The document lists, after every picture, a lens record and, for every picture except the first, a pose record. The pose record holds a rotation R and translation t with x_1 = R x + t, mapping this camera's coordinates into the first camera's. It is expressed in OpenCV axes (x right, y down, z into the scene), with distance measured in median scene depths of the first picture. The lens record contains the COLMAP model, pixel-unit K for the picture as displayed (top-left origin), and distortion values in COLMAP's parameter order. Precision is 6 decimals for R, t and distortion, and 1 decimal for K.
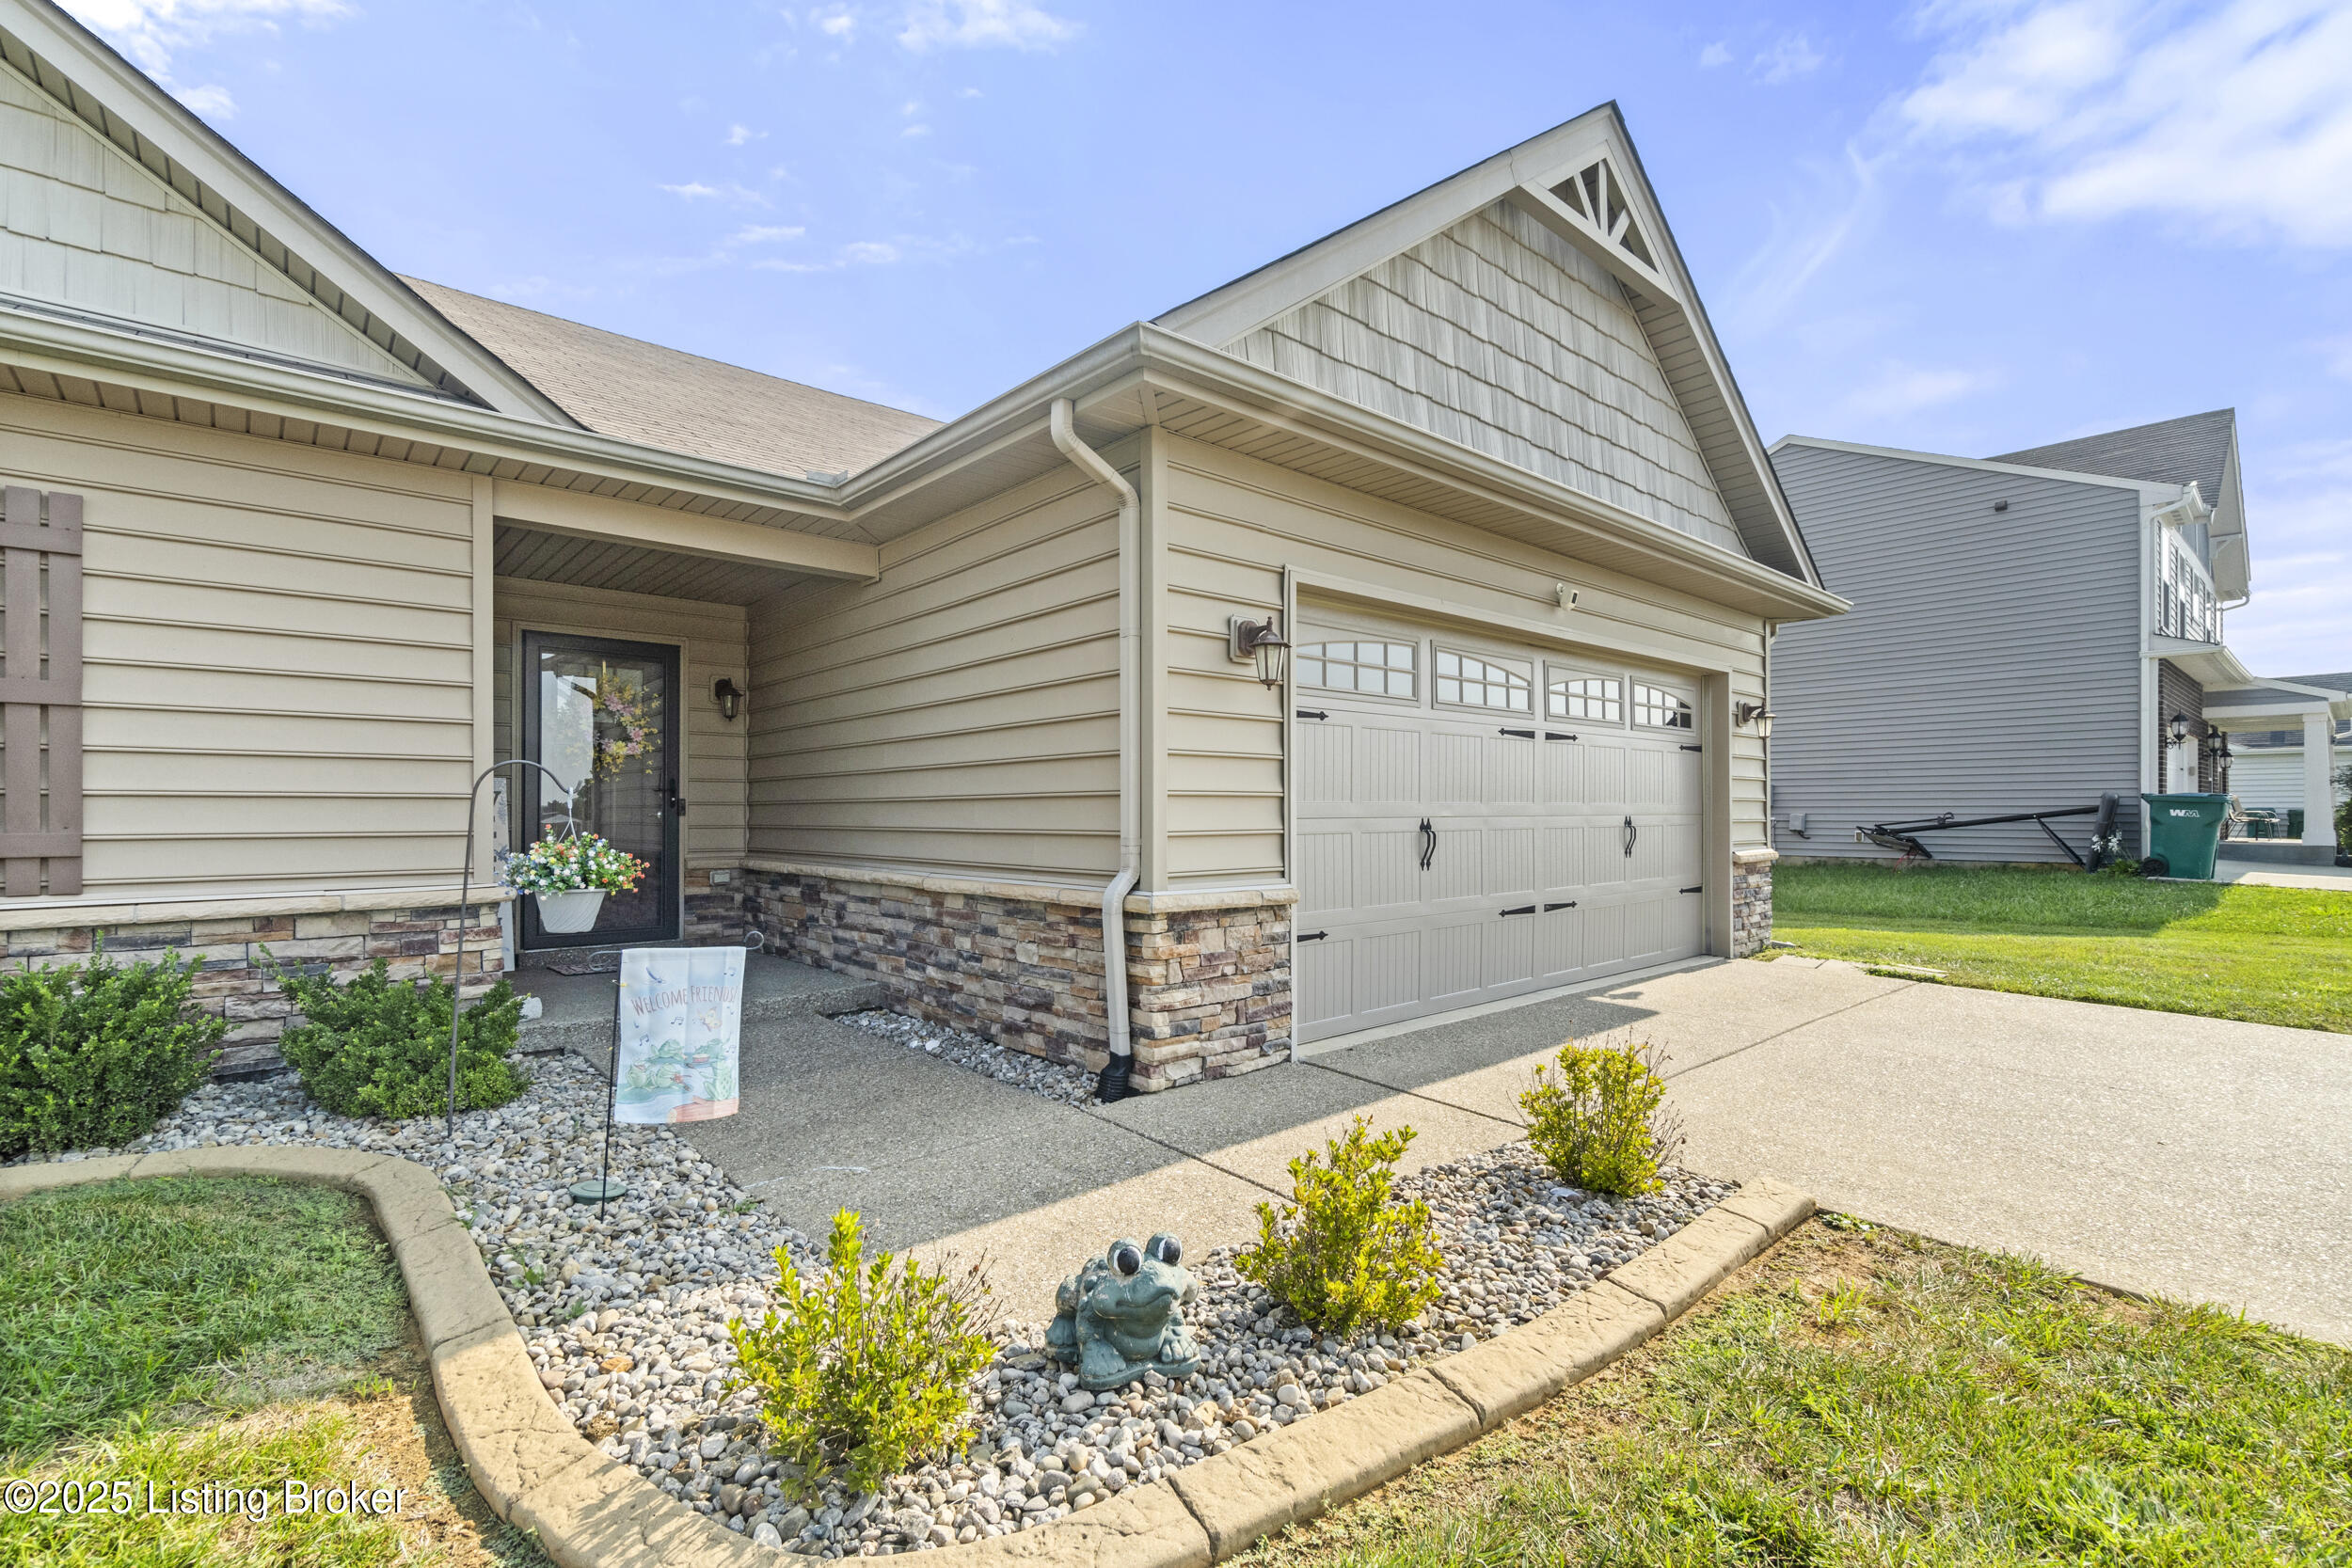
lens RADIAL K [[1023.9, 0, 1140.5], [0, 1023.9, 811.1], [0, 0, 1]] dist [0.009238, -0.000065]
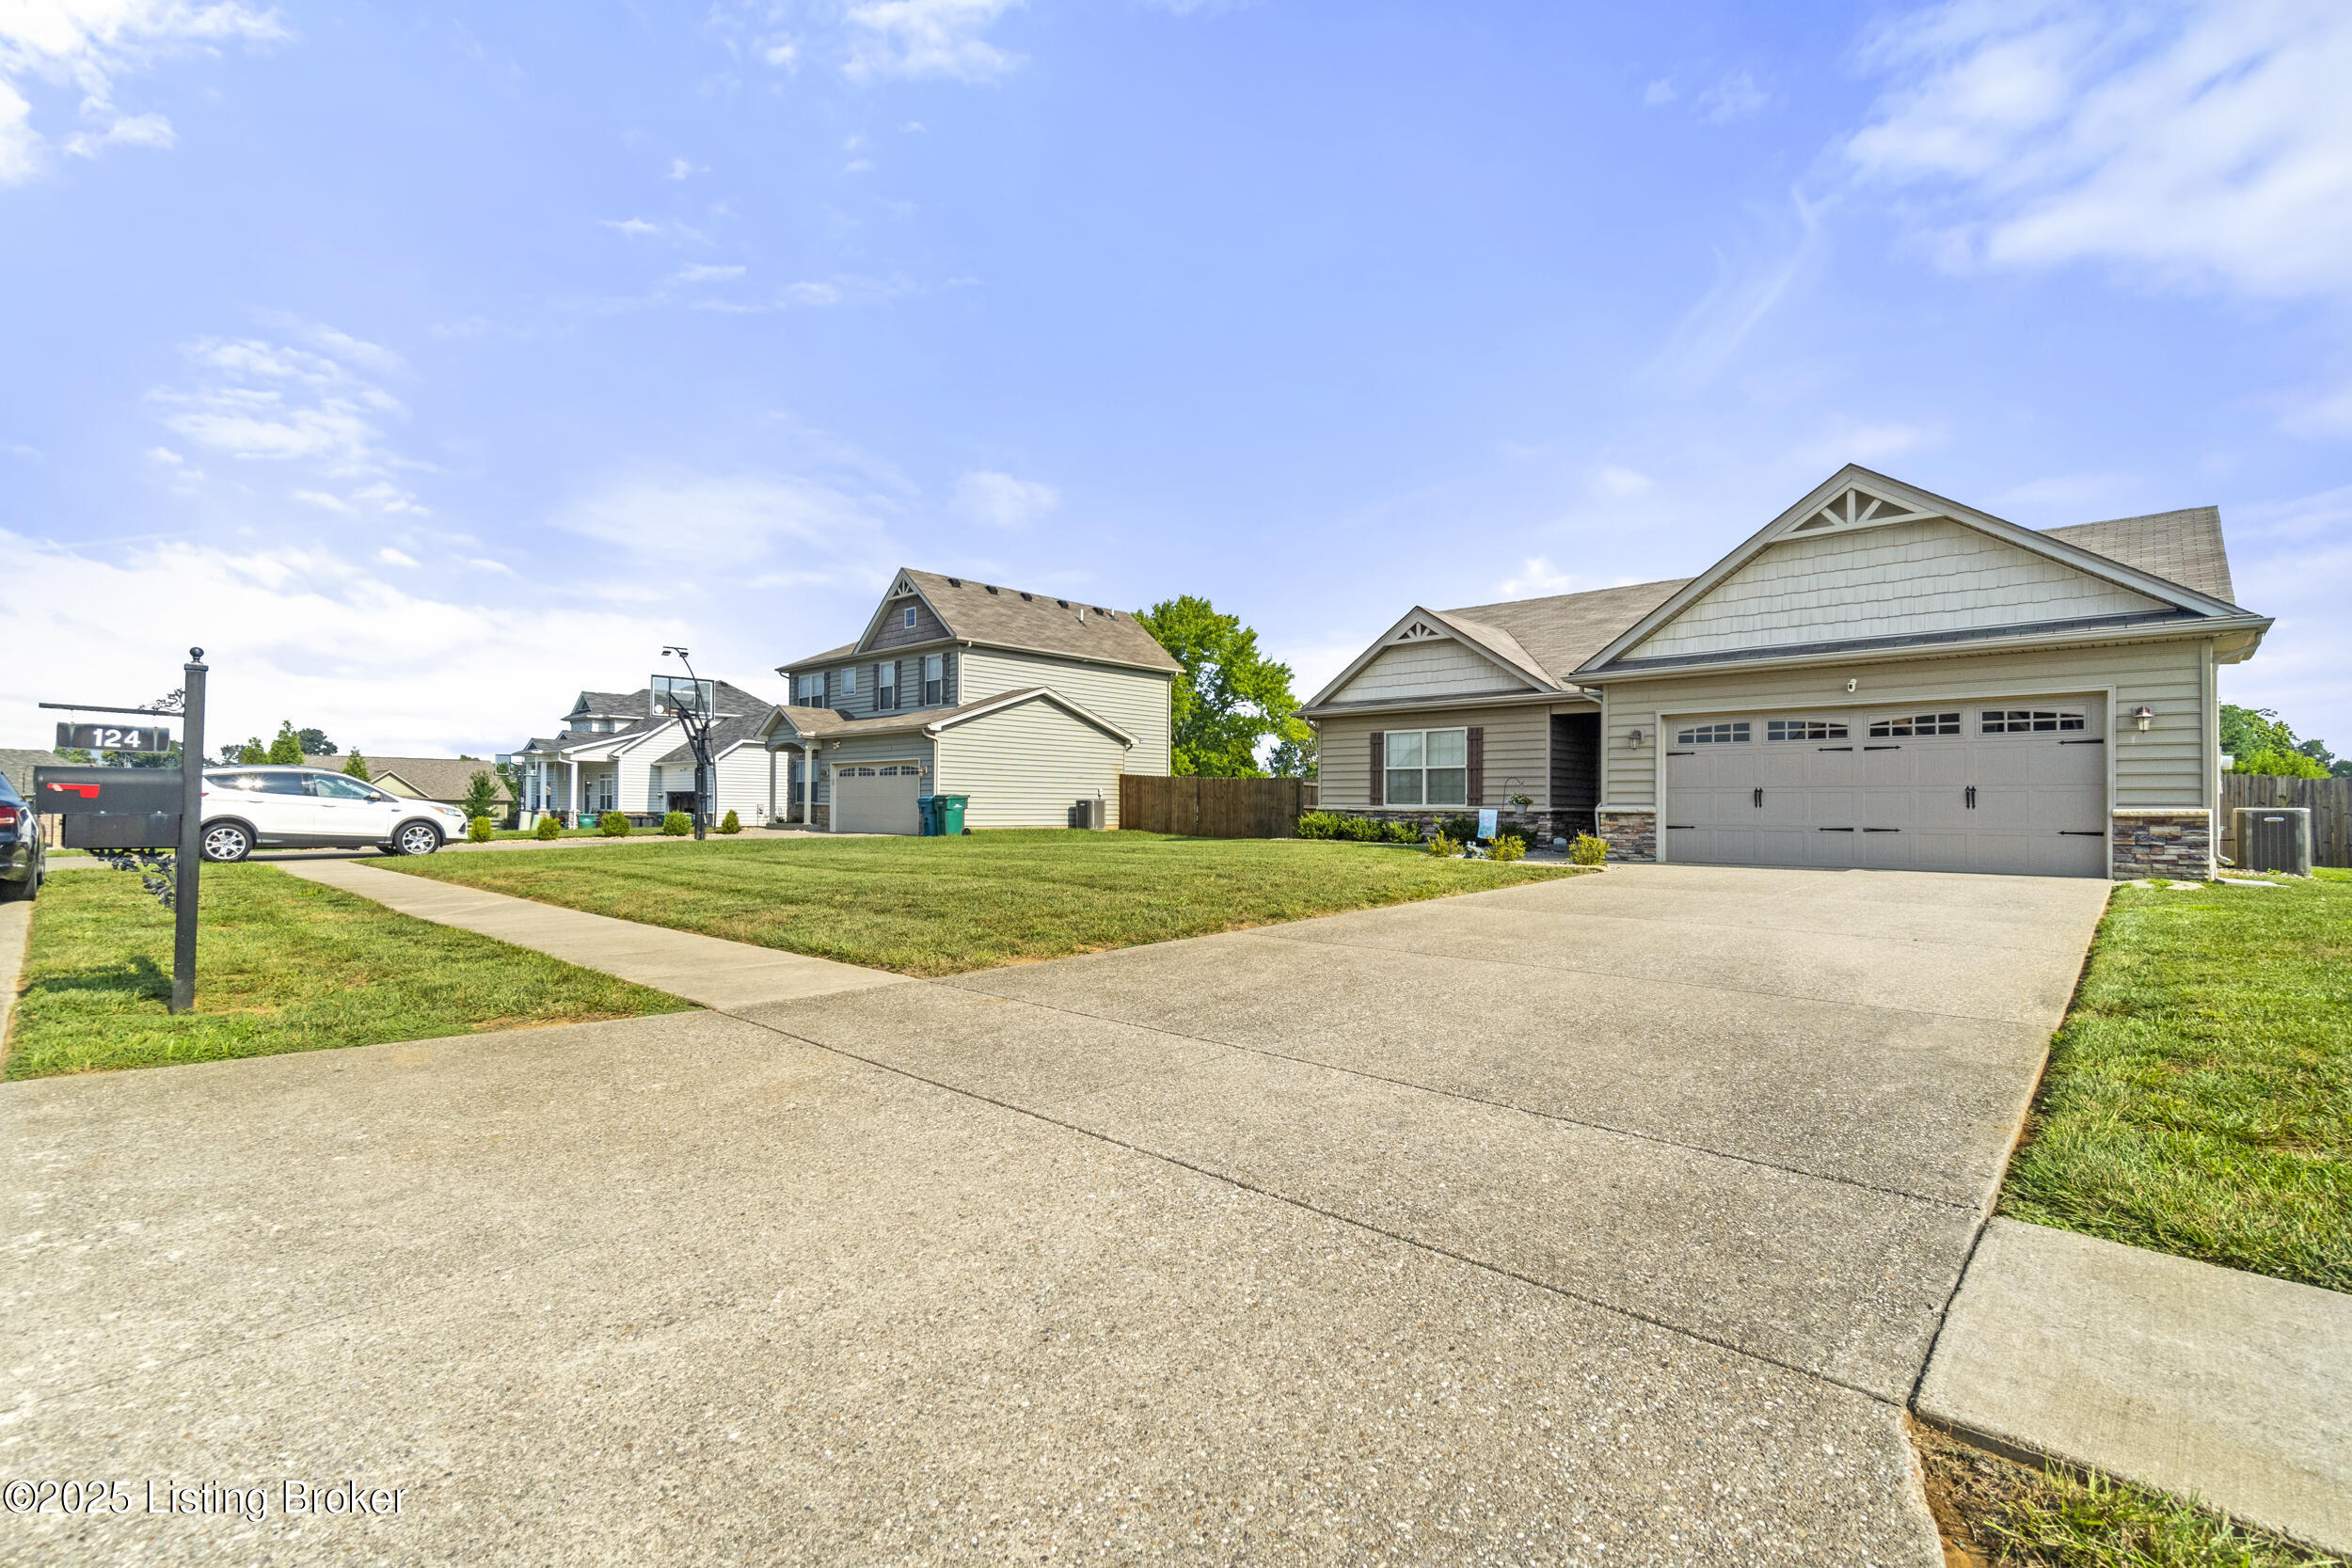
lens RADIAL K [[1037.2, 0, 1157.2], [0, 1037.2, 800.5], [0, 0, 1]] dist [0.000613, -0.000038]
pose [[0.091461, -0.004445, -0.995799, 2.623920], [-0.008530, 0.999950, -0.005247, 0.063016], [0.995772, 0.008974, 0.091418, -0.710223]]
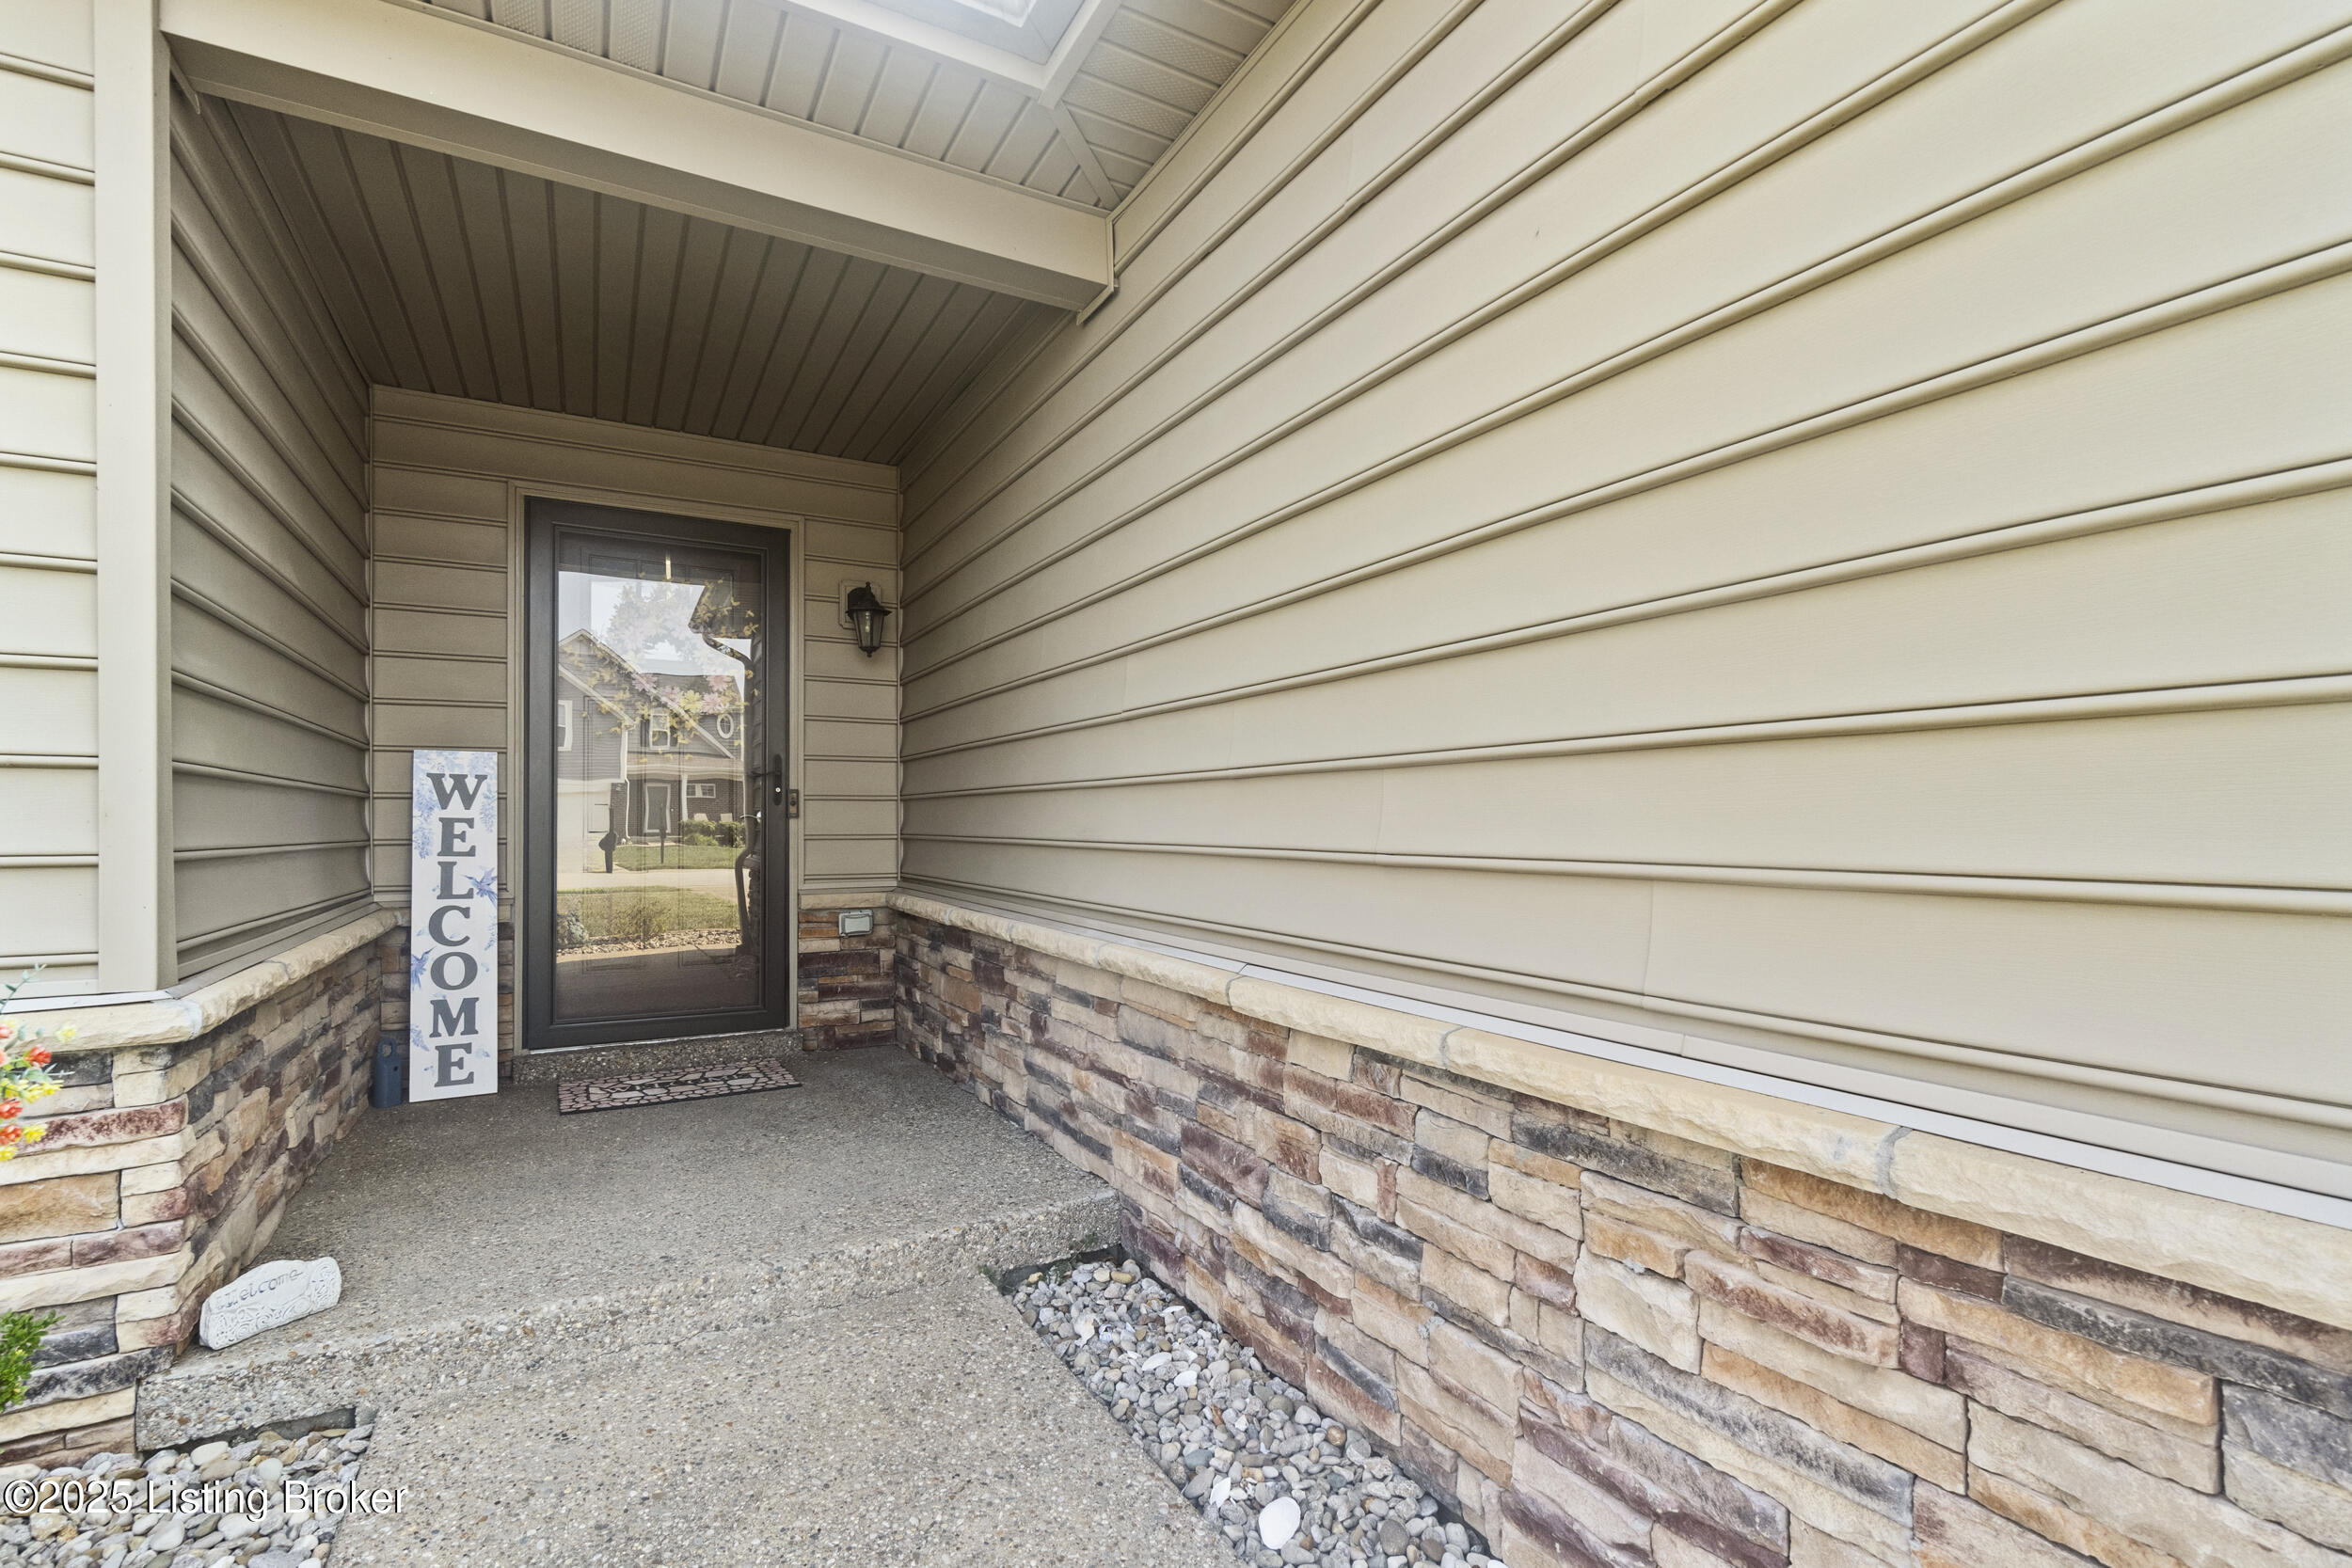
lens RADIAL K [[1037.2, 0, 1157.2], [0, 1037.2, 800.5], [0, 0, 1]] dist [0.000613, -0.000038]
pose [[0.978168, -0.006036, -0.207728, -0.146725], [0.003170, 0.999895, -0.014127, 0.003750], [0.207792, 0.013160, 0.978085, 0.573792]]
